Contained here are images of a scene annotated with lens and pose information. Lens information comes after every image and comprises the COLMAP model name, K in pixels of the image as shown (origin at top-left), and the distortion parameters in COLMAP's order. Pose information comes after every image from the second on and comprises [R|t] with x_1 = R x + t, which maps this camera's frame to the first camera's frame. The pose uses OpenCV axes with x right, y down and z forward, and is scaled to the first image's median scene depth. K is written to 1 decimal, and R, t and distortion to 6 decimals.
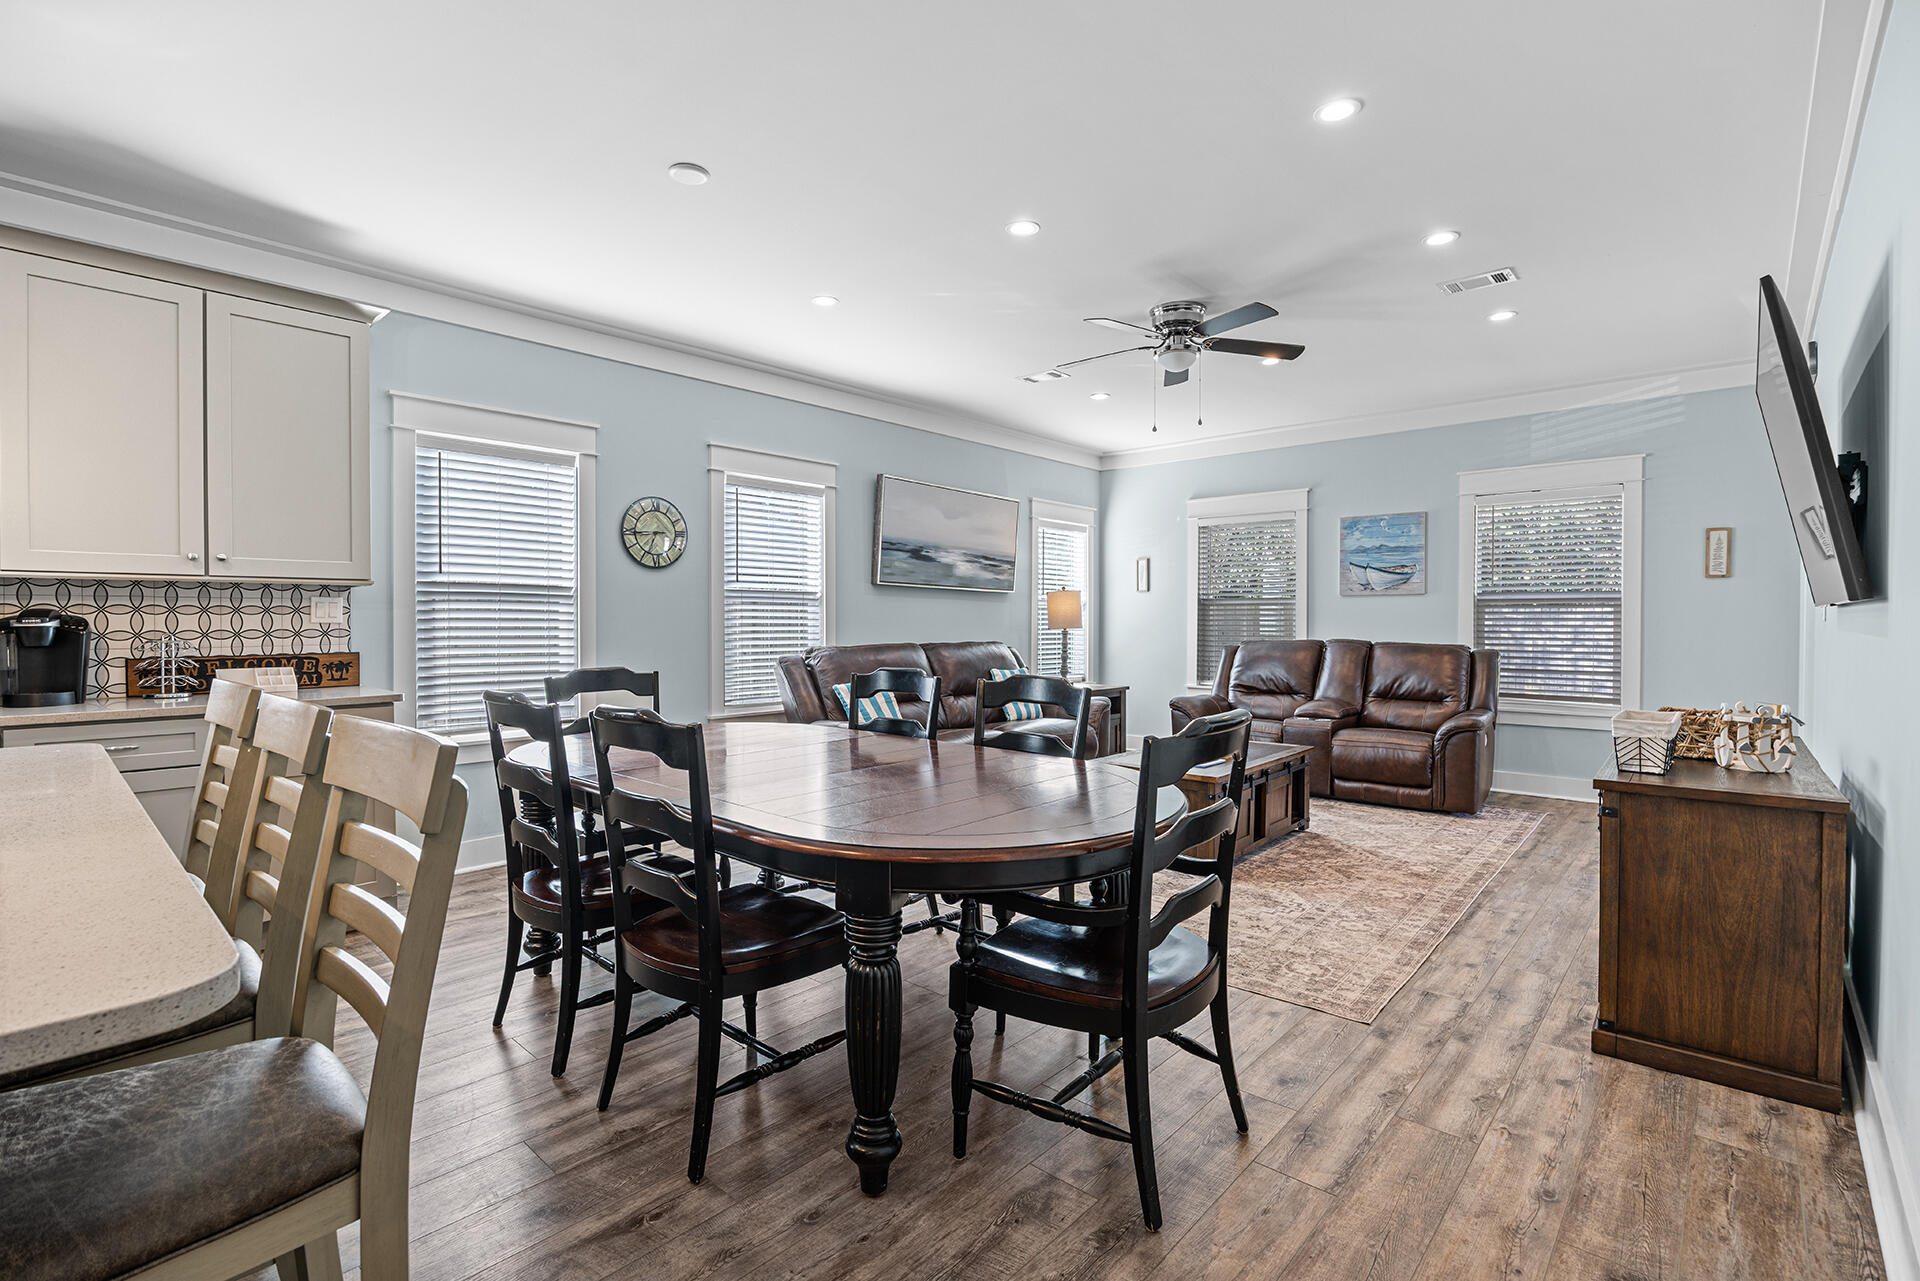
lens RADIAL K [[867.5, 0, 960.0], [0, 867.5, 640.5], [0, 0, 1]] dist [-0.019183, 0.000289]
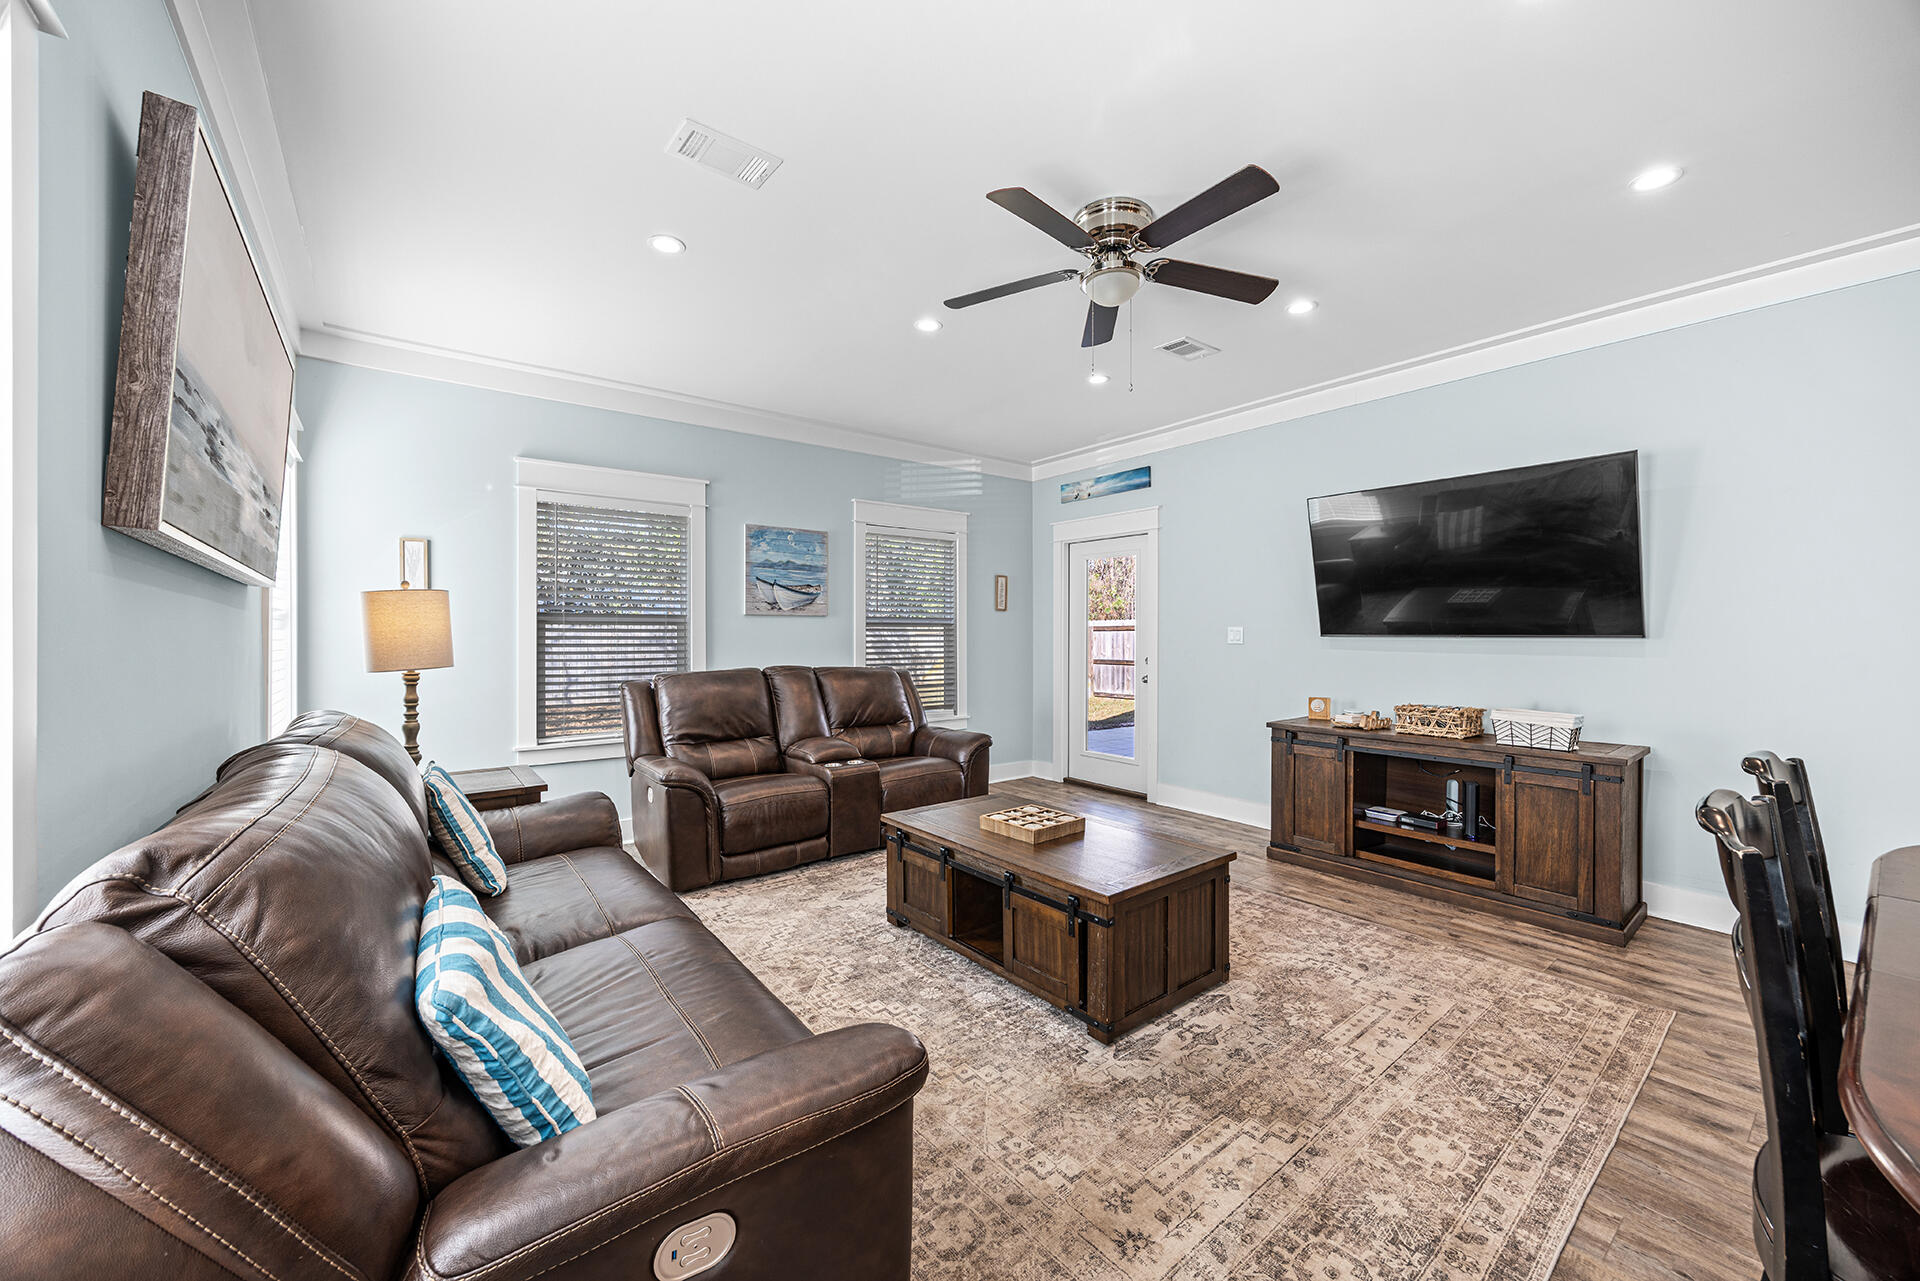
lens RADIAL K [[735.2, 0, 959.8], [0, 735.2, 631.9], [0, 0, 1]] dist [-0.001011, -0.000153]
pose [[0.172923, 0.000340, 0.984935, -0.407684], [0.024602, 0.999686, -0.004664, -0.044969], [-0.984628, 0.025038, 0.172860, 1.129581]]
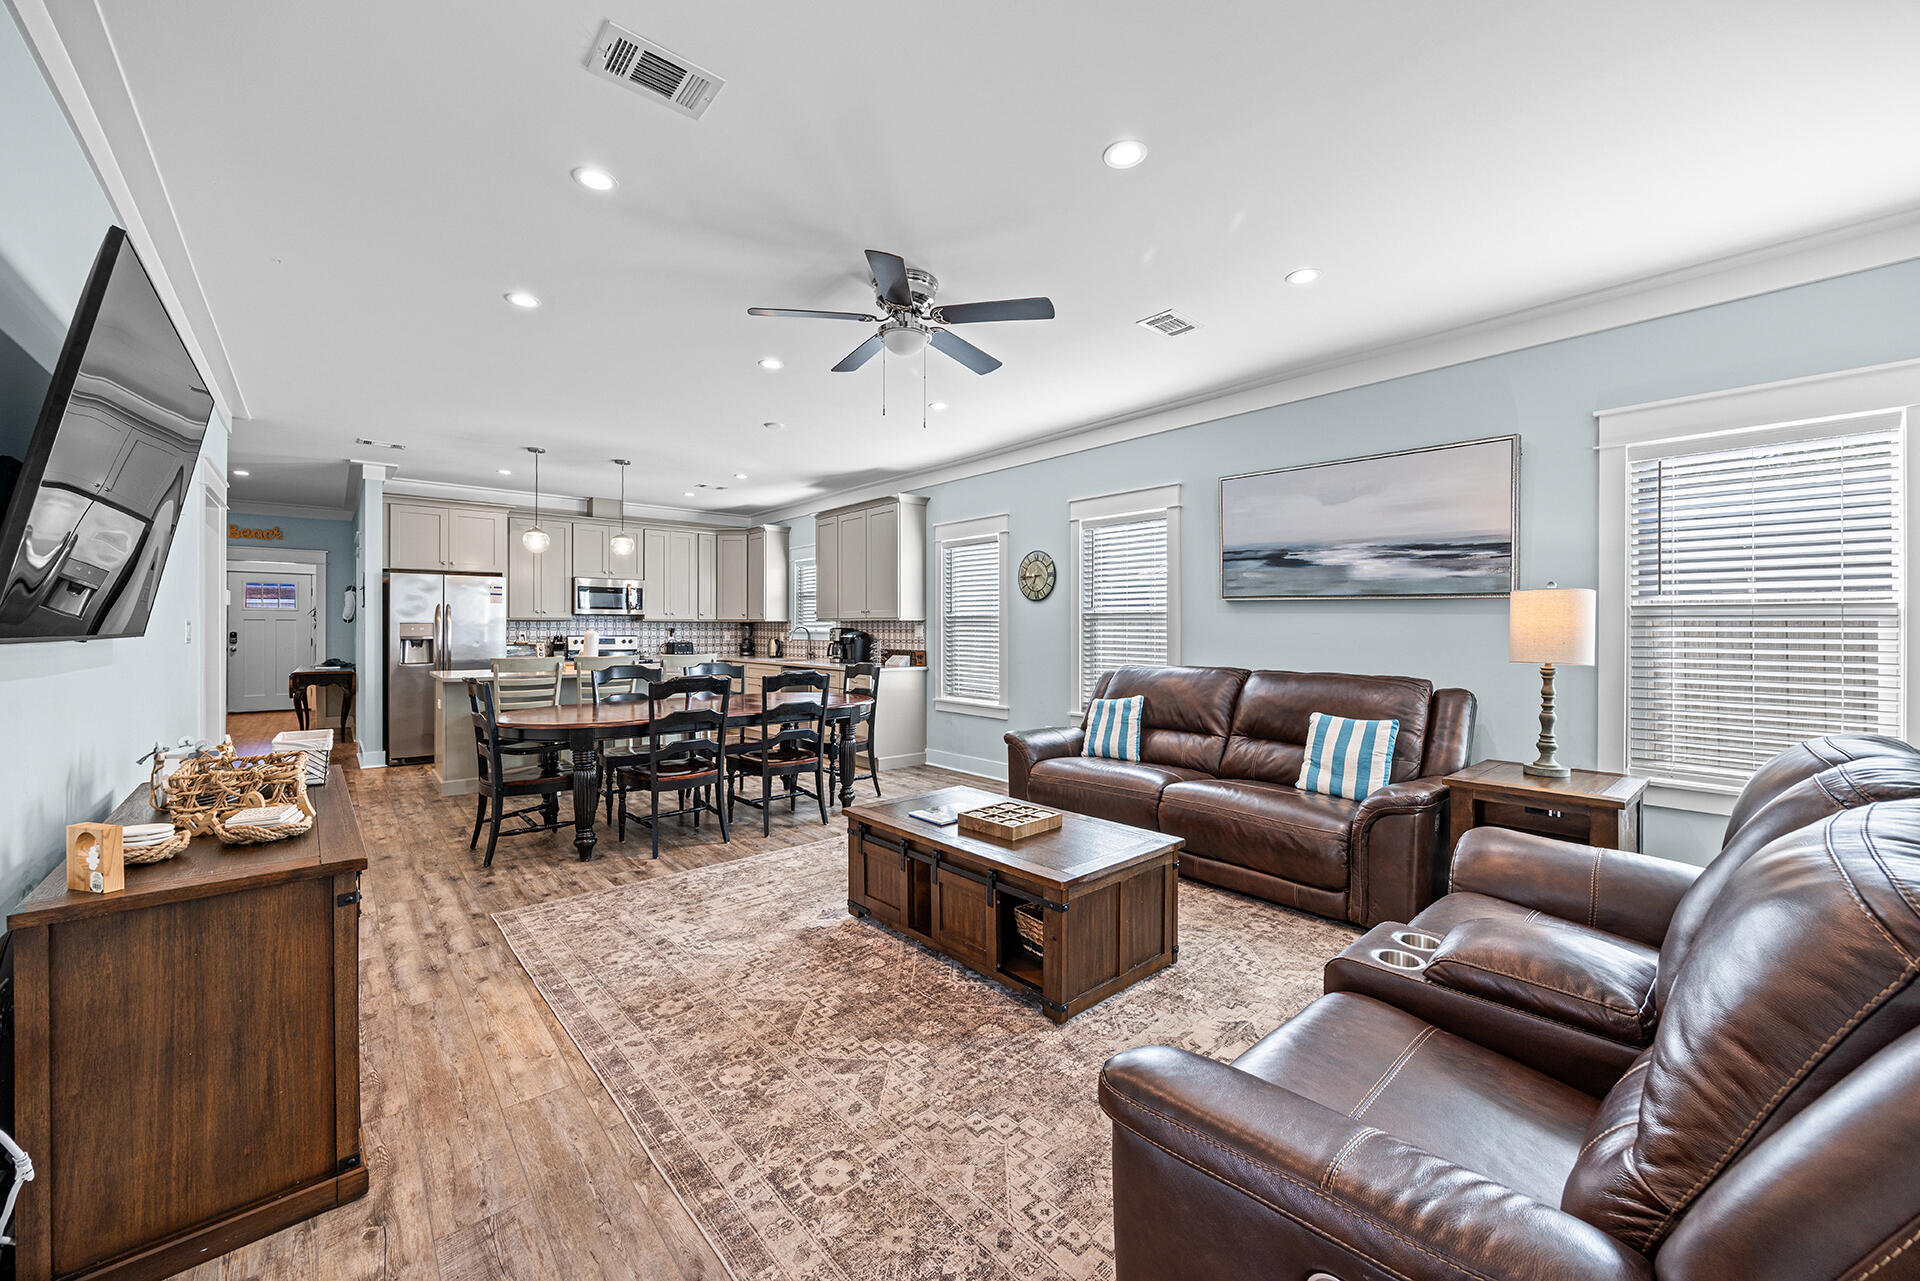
lens RADIAL K [[735.2, 0, 959.8], [0, 735.2, 631.9], [0, 0, 1]] dist [-0.001011, -0.000153]
pose [[-0.119976, 0.006087, -0.992758, 1.065421], [-0.024614, 0.999656, 0.009104, -0.050330], [0.992472, 0.025528, -0.119785, 1.264540]]
